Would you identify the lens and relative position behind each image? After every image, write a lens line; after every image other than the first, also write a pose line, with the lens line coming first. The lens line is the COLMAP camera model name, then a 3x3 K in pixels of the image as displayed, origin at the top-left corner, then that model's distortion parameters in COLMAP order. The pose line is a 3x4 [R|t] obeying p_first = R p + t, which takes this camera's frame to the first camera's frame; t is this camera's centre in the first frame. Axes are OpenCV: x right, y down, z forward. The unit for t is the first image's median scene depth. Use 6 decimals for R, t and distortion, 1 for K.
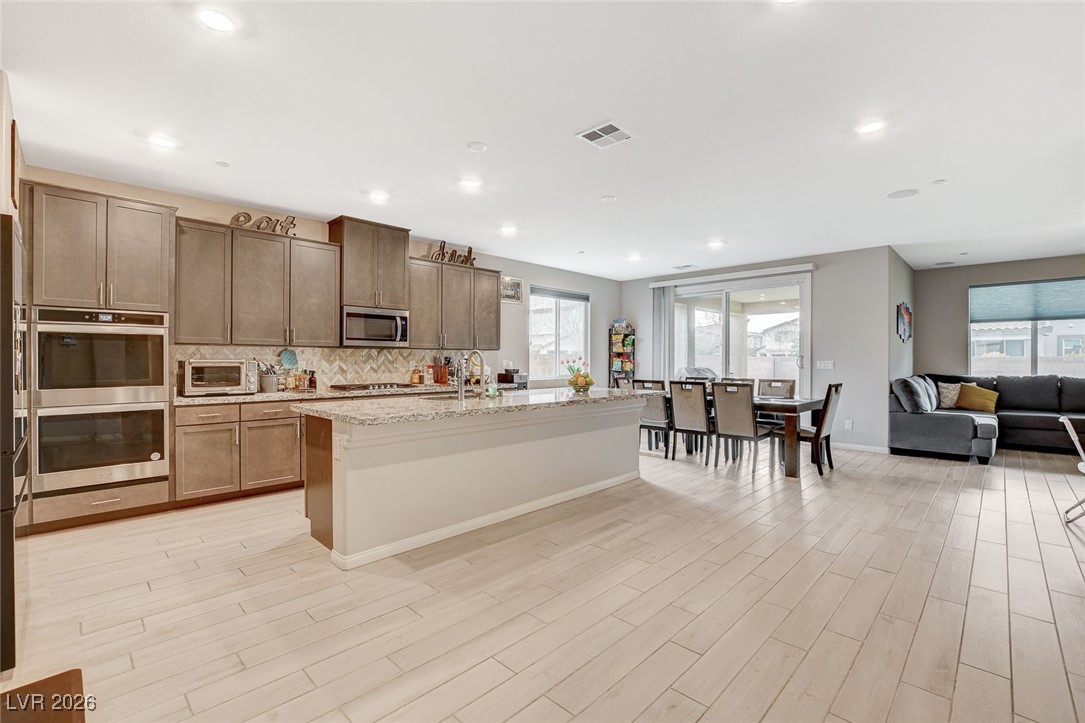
lens RADIAL K [[489.8, 0, 535.7], [0, 489.8, 354.4], [0, 0, 1]] dist [0.001923, -0.000163]
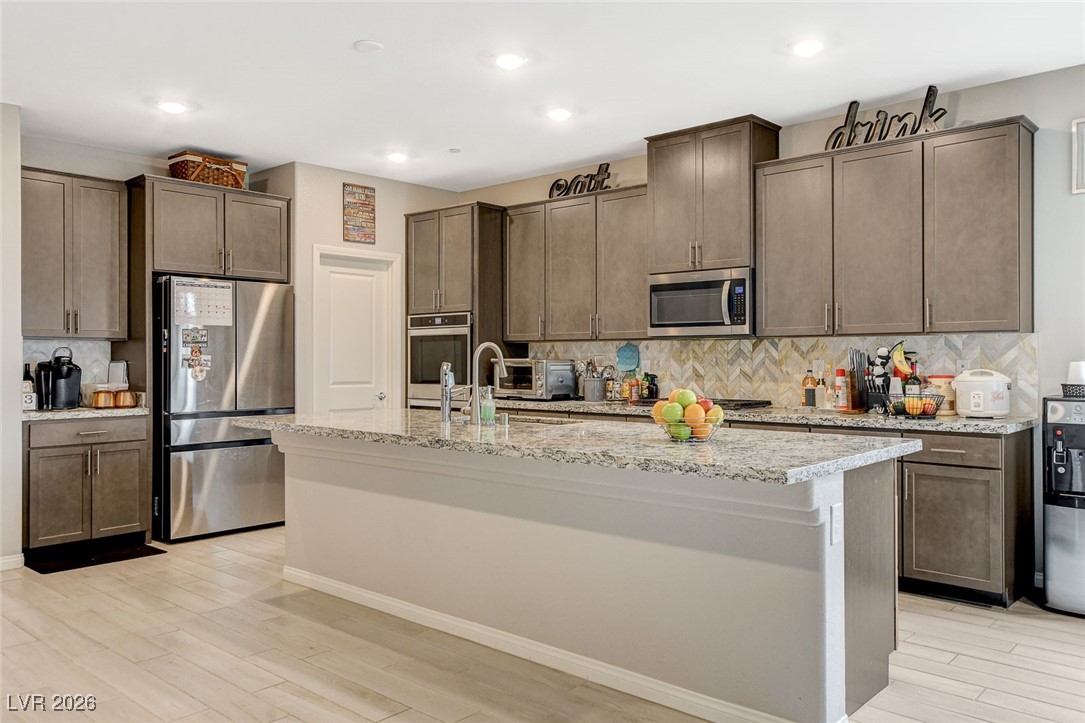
lens RADIAL K [[829.9, 0, 539.2], [0, 829.9, 353.2], [0, 0, 1]] dist [0.008028, 0.020856]
pose [[0.035606, -0.007638, -0.999337, 0.715060], [0.012199, 0.999900, -0.007207, 0.010339], [0.999291, -0.011934, 0.035696, 0.823378]]
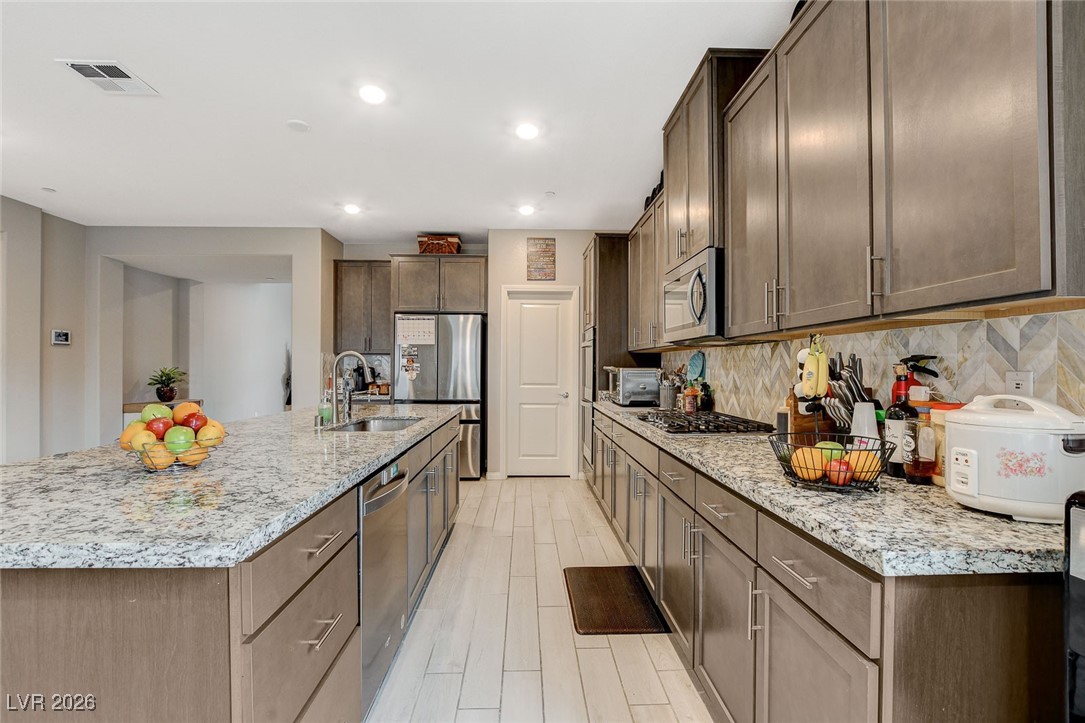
lens RADIAL K [[495.9, 0, 540.5], [0, 495.9, 363.8], [0, 0, 1]] dist [-0.003750, -0.000371]
pose [[-0.691117, -0.007015, -0.722709, 0.154211], [0.003680, 0.999906, -0.013225, 0.014865], [0.722733, -0.011800, -0.691026, 1.321399]]
